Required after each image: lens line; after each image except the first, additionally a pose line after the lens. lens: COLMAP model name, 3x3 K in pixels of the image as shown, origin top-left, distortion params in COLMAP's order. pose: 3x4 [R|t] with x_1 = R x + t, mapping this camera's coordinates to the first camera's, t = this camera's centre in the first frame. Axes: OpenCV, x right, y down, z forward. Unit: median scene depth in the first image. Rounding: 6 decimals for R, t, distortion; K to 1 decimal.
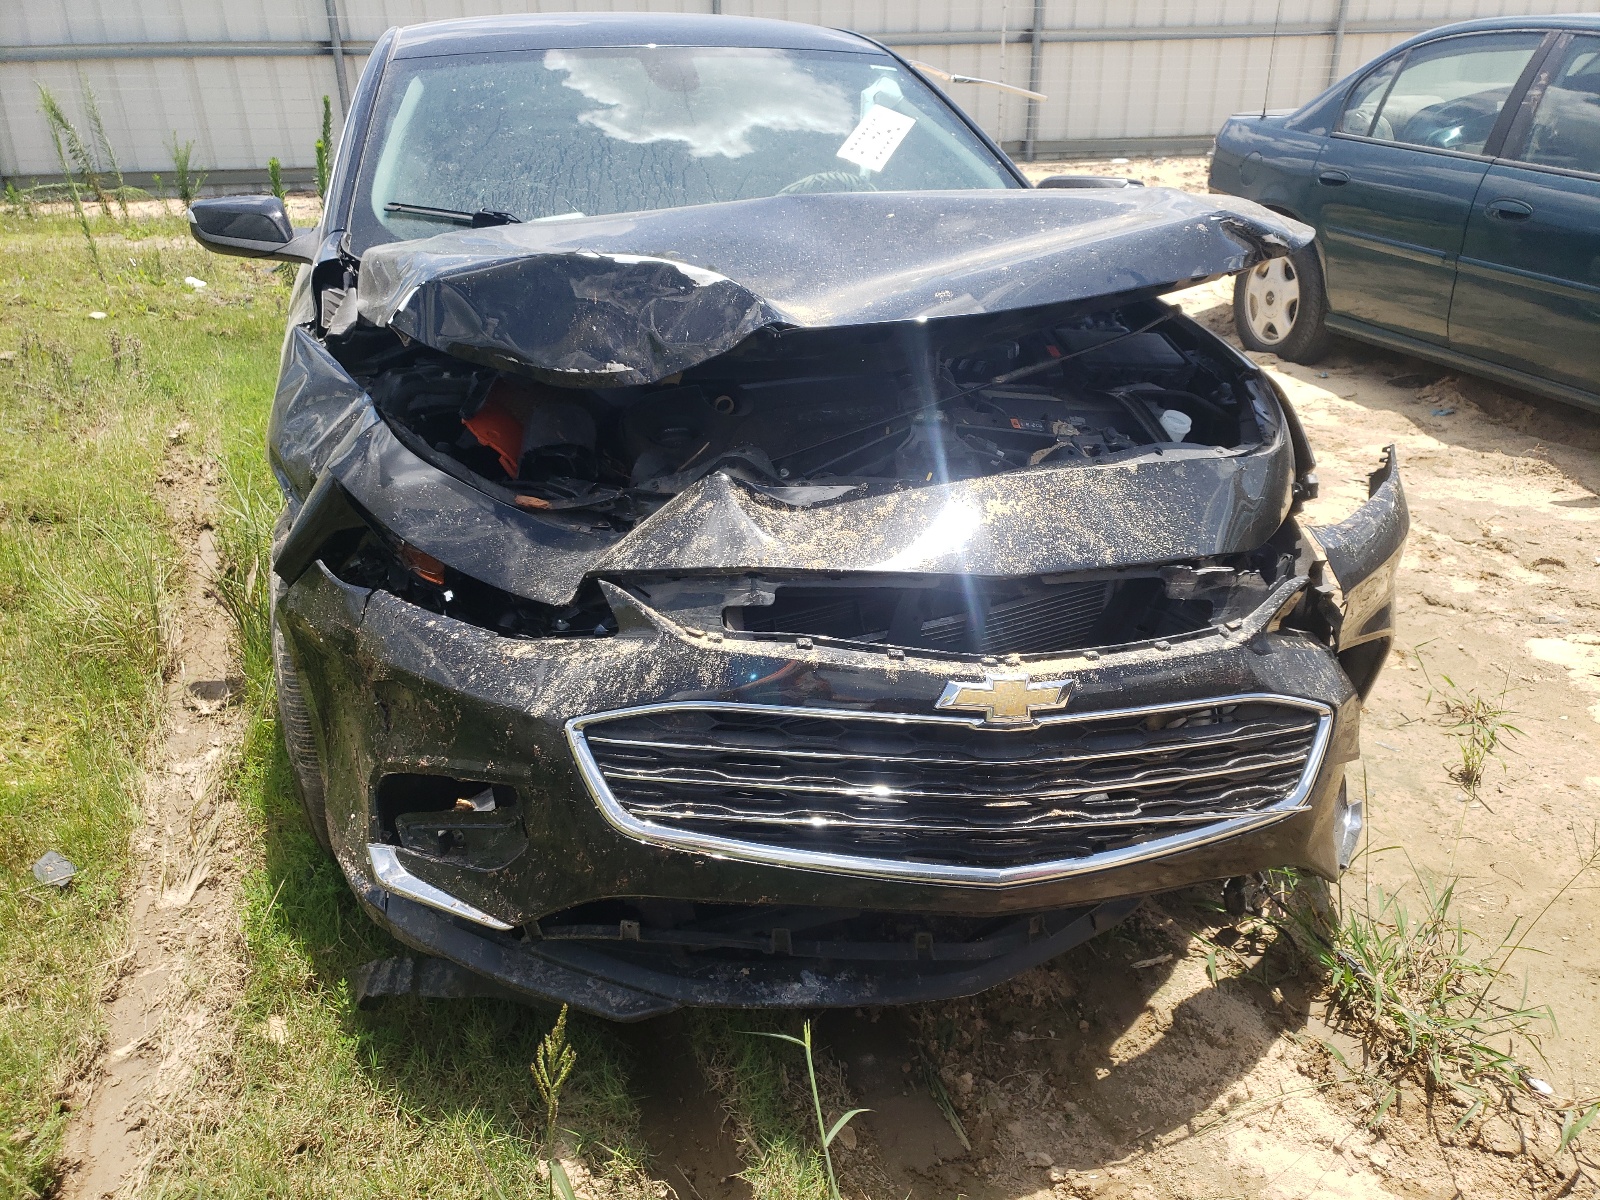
lens RADIAL K [[1439.5, 0, 800.0], [0, 1439.5, 600.0], [0, 0, 1]] dist [0.083738, -0.008273]
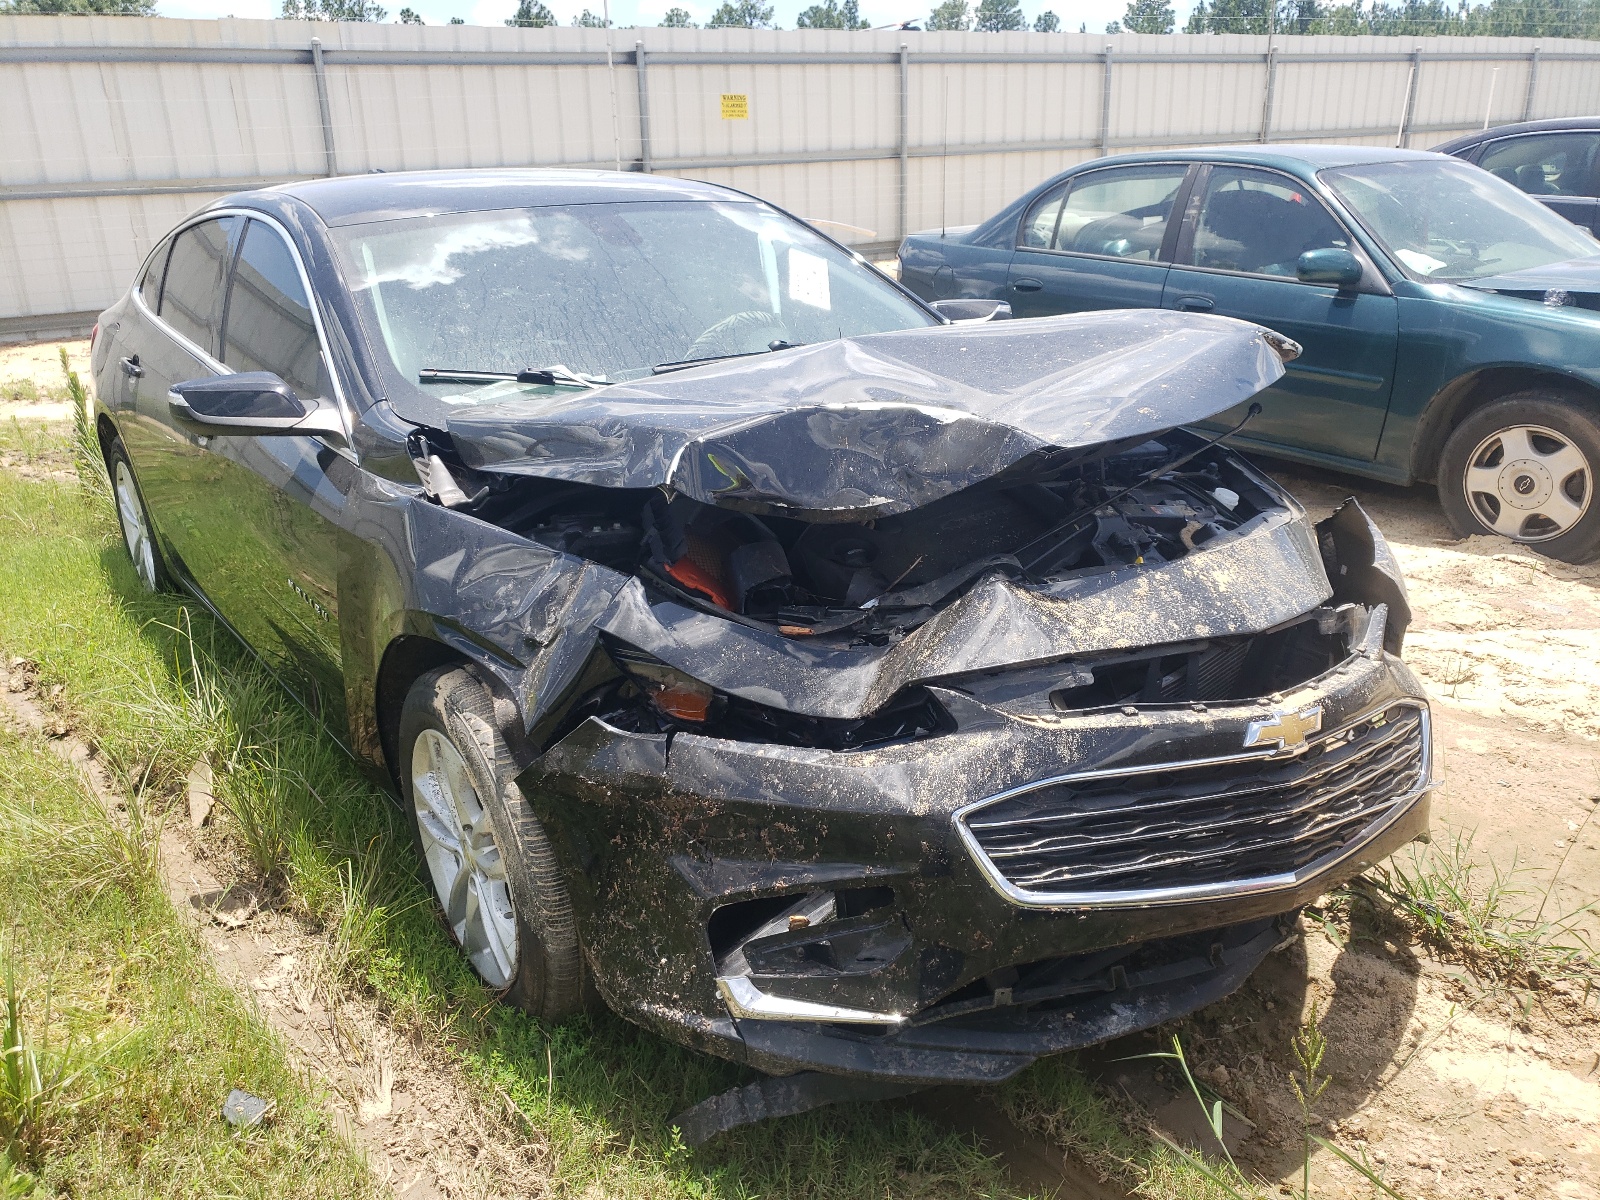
lens RADIAL K [[1479.9, 0, 800.0], [0, 1479.9, 600.0], [0, 0, 1]] dist [0.094139, -0.003220]
pose [[0.921476, -0.128719, 0.366488, -0.623977], [0.153580, 0.987351, -0.039372, -0.048592], [-0.356785, 0.092566, 0.929589, -0.031569]]
